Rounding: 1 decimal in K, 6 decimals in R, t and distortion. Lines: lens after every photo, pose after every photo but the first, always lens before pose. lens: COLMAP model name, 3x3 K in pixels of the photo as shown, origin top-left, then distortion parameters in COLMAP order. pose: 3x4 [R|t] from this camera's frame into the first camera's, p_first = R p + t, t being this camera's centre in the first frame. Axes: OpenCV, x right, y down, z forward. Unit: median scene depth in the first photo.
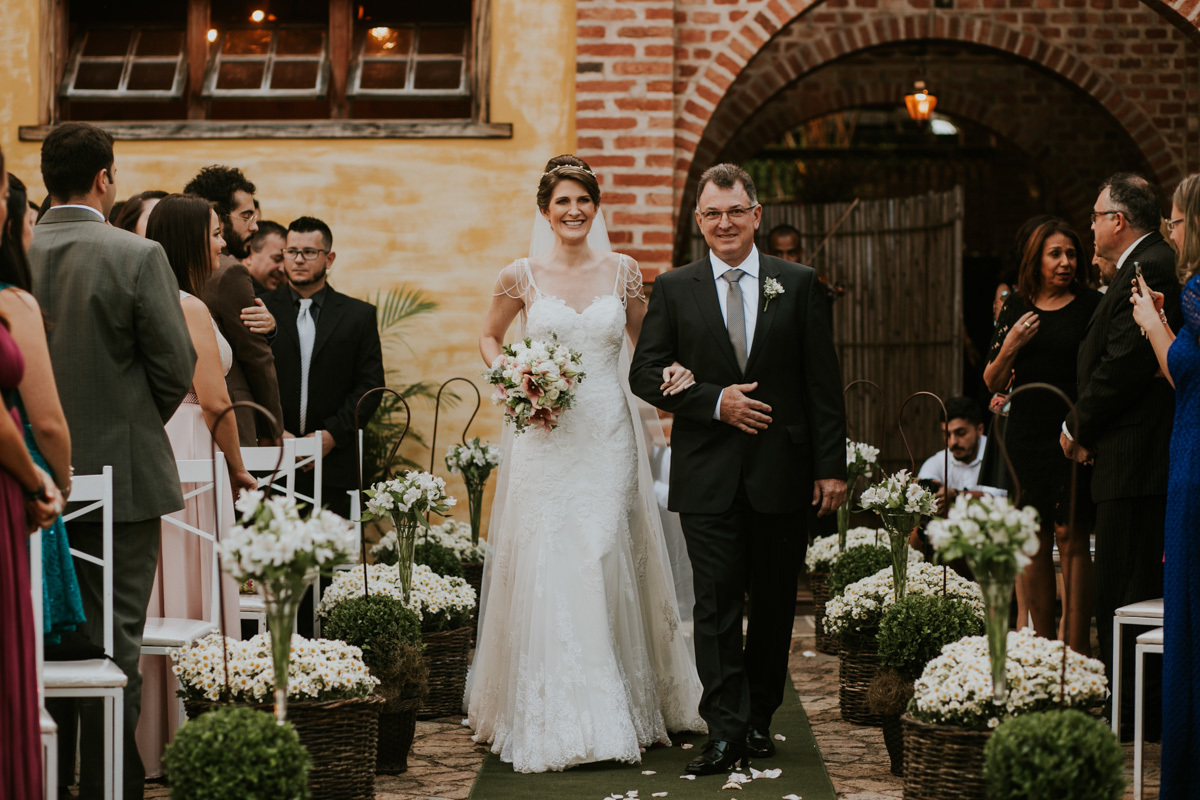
lens RADIAL K [[2876.1, 0, 600.0], [0, 2876.1, 400.0], [0, 0, 1]] dist [-0.074594, -0.497338]
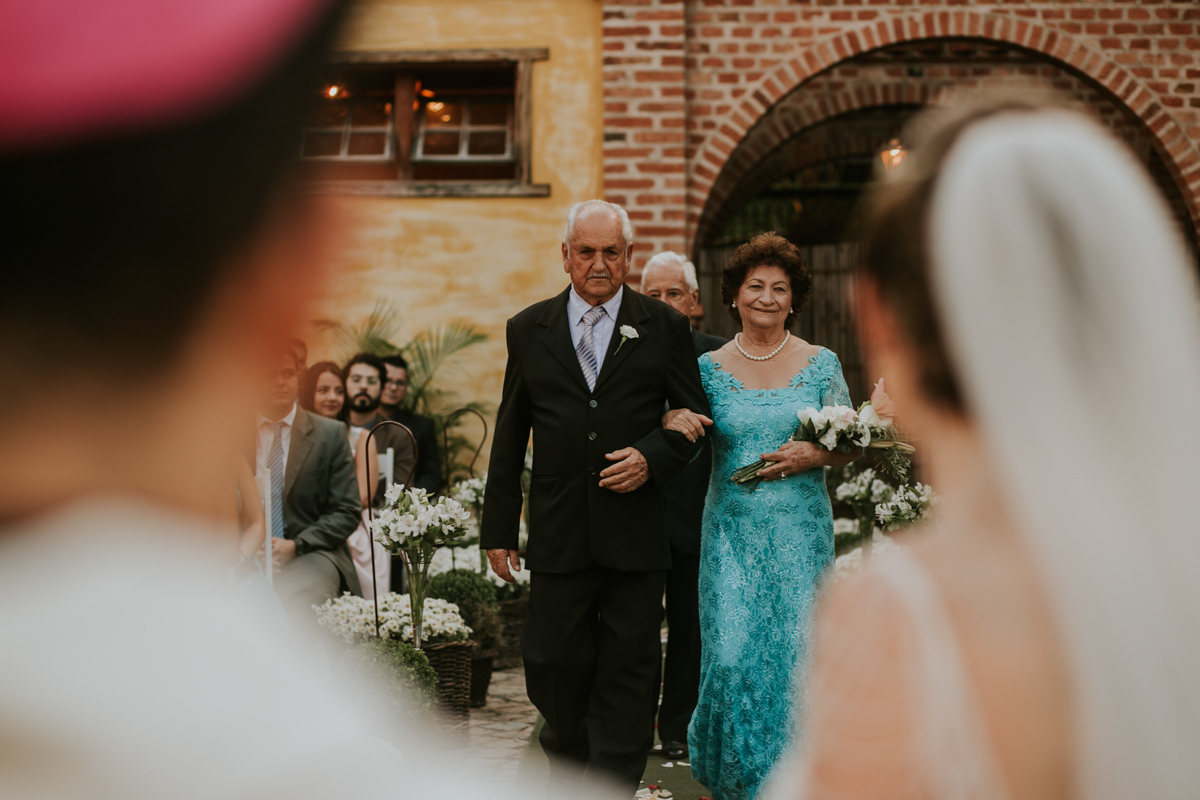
lens RADIAL K [[3044.3, 0, 600.0], [0, 3044.3, 400.0], [0, 0, 1]] dist [-0.096798, -0.350625]
pose [[0.999981, -0.005729, 0.002097, -0.013045], [0.005736, 0.999977, -0.003516, -0.002017], [-0.002077, 0.003528, 0.999992, -0.264763]]
